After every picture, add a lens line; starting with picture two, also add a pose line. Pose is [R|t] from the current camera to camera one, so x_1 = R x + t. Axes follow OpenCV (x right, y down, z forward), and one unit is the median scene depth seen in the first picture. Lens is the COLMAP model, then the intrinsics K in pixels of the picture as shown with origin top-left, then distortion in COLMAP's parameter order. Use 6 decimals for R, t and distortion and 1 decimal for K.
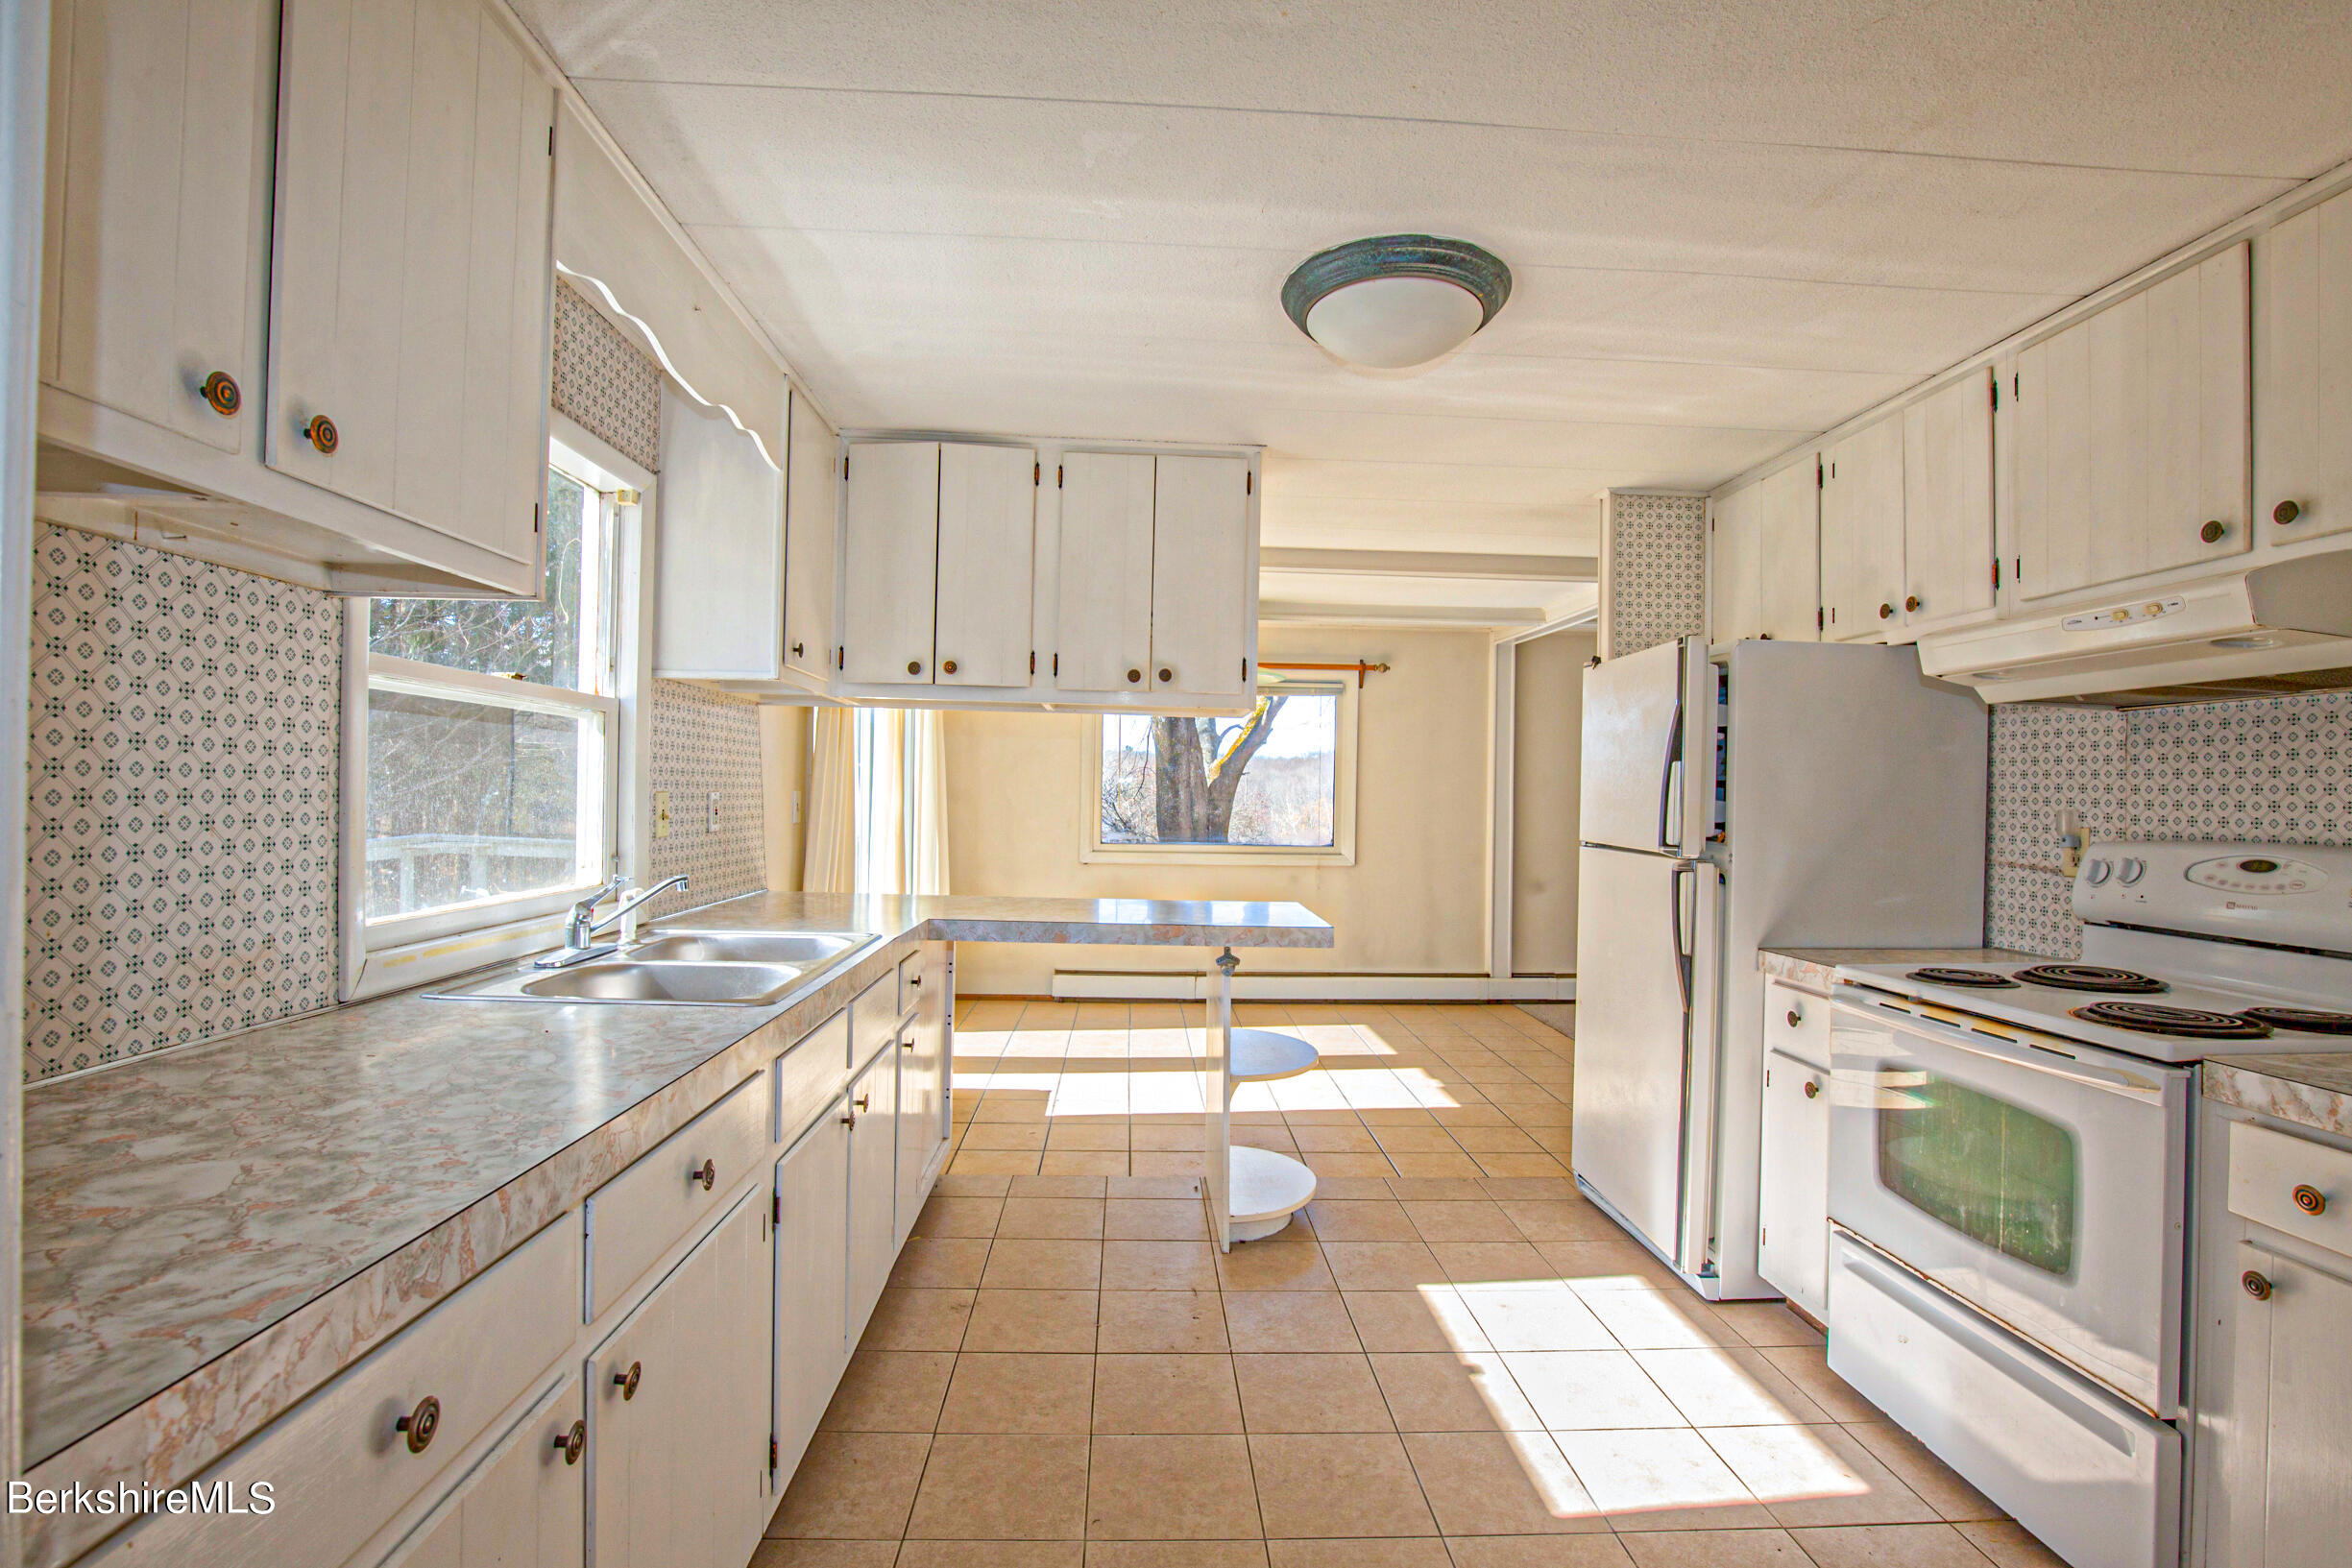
lens RADIAL K [[1084.8, 0, 1176.0], [0, 1084.8, 784.0], [0, 0, 1]] dist [-0.012170, 0.001484]
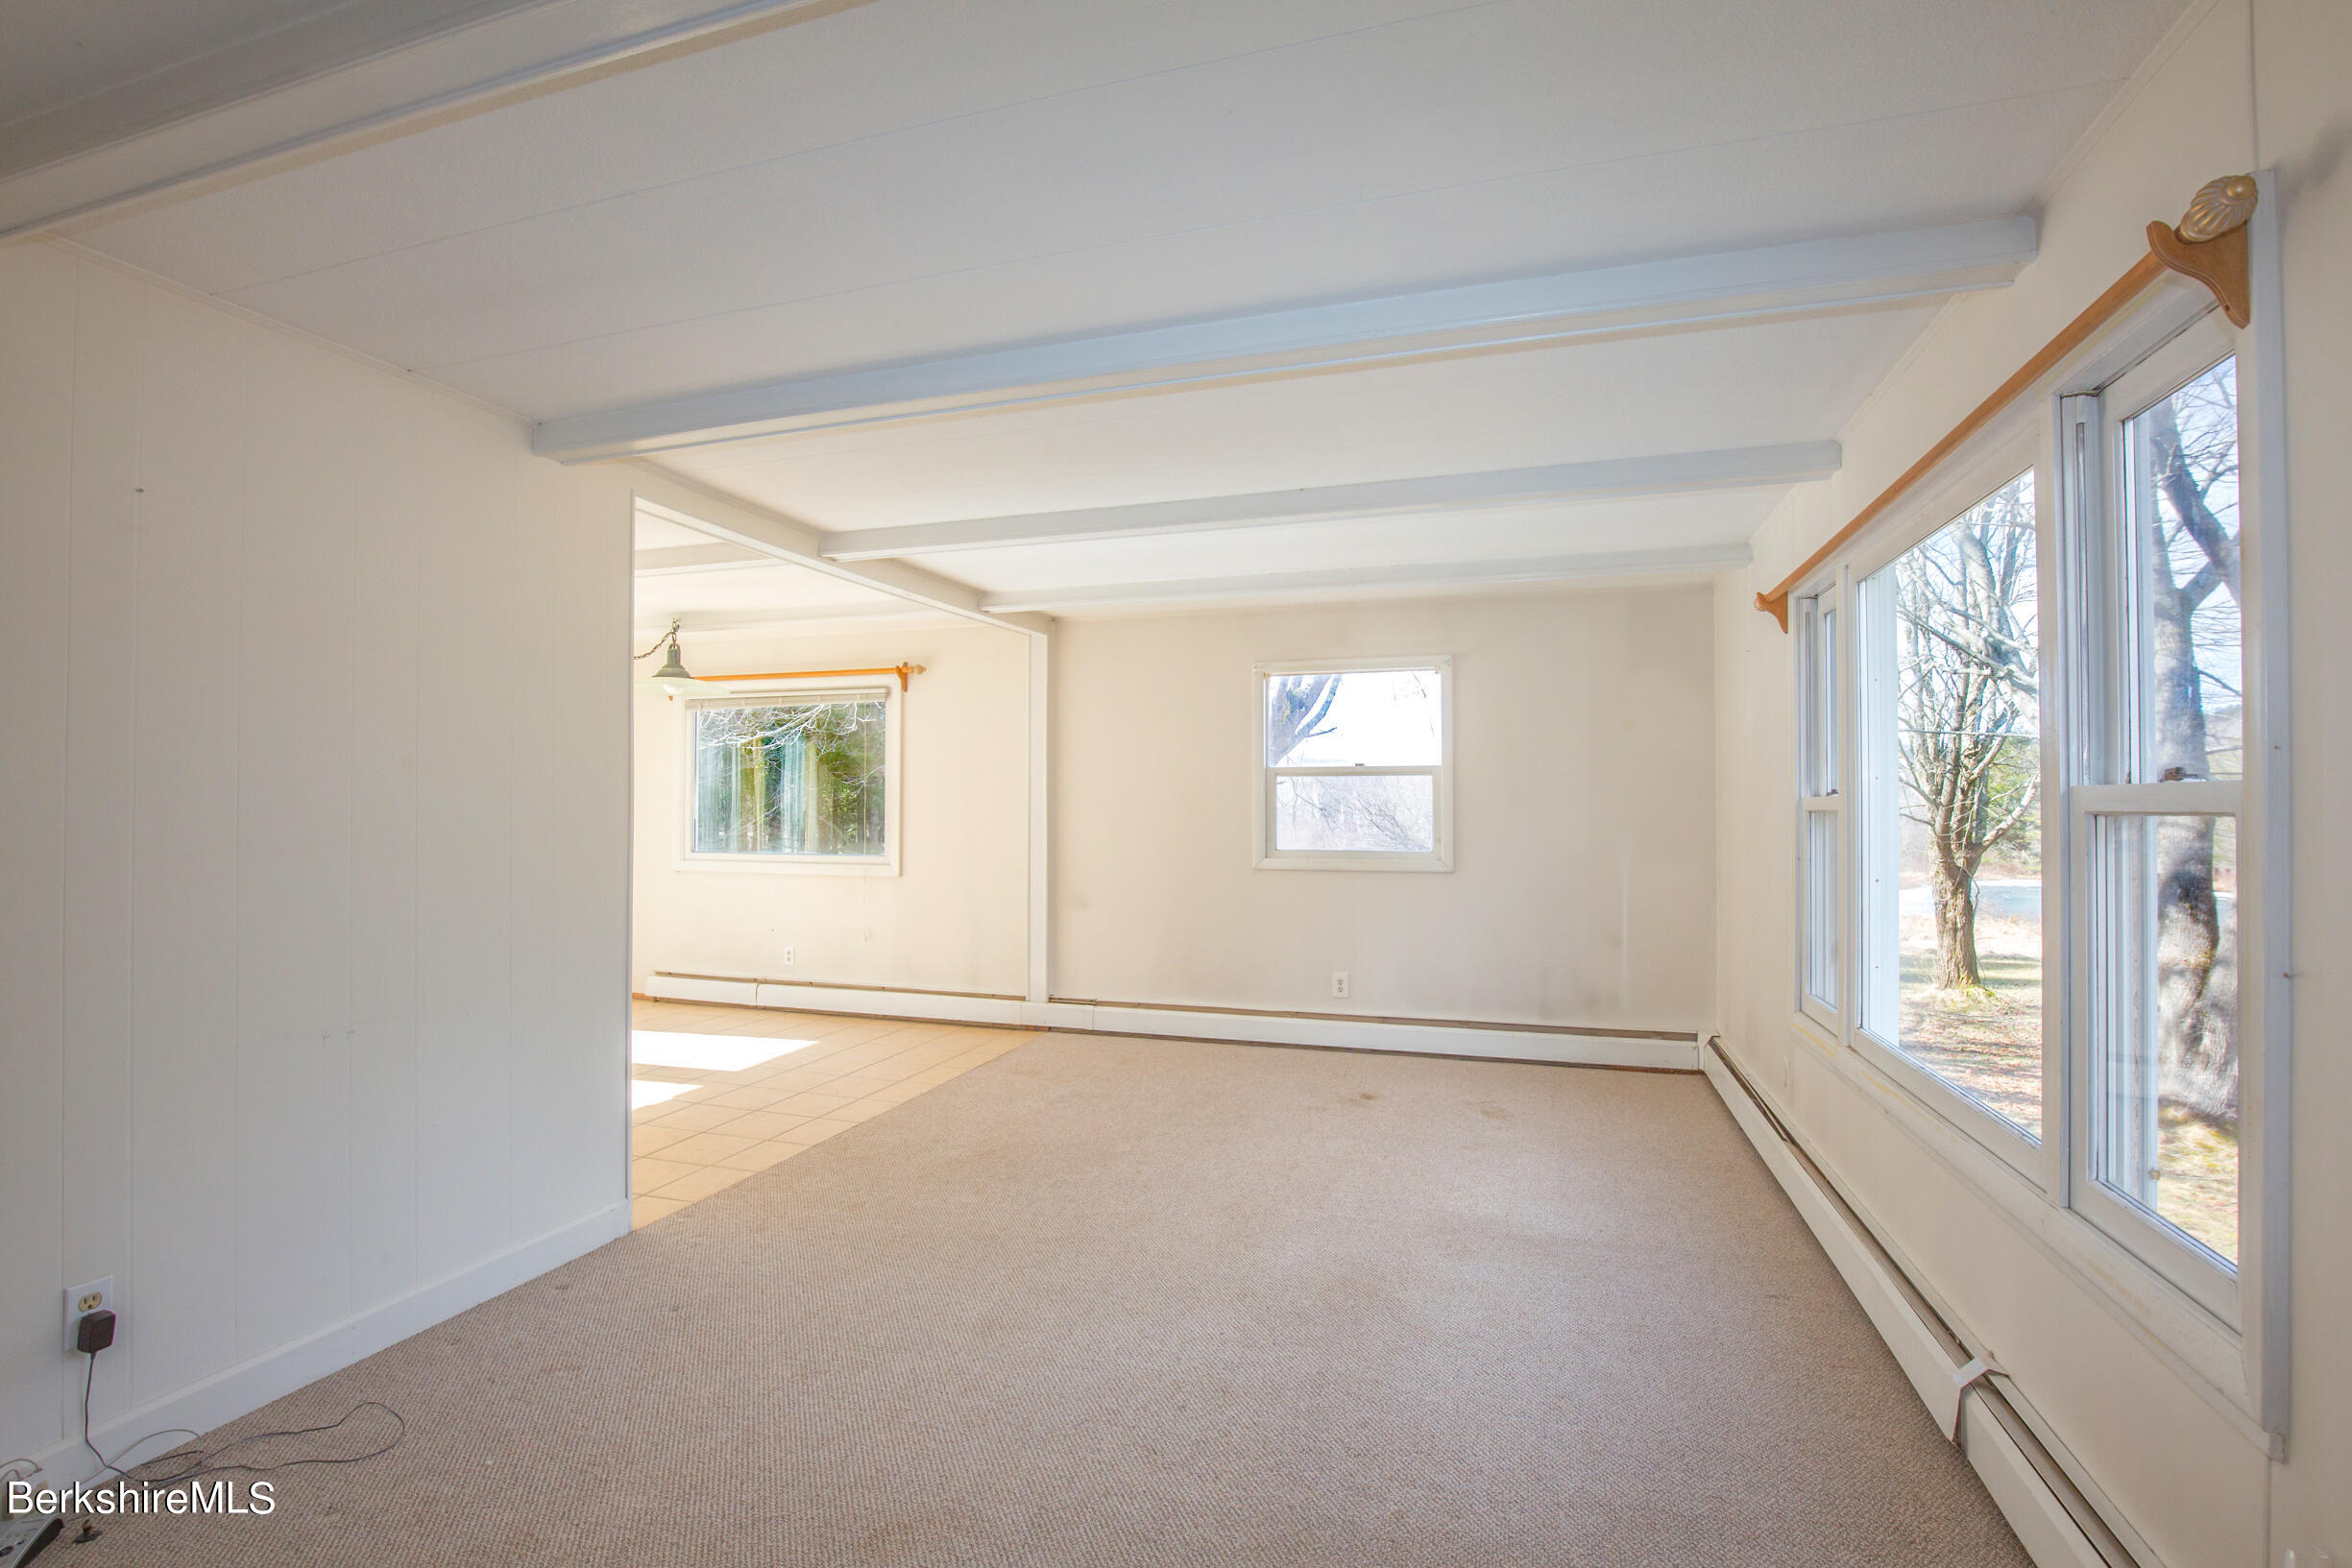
lens RADIAL K [[1084.8, 0, 1176.0], [0, 1084.8, 784.0], [0, 0, 1]] dist [-0.012170, 0.001484]
pose [[0.934125, -0.020069, -0.356382, 0.737465], [0.013441, 0.999688, -0.021064, 0.016979], [0.356693, 0.014886, 0.934103, 0.188449]]
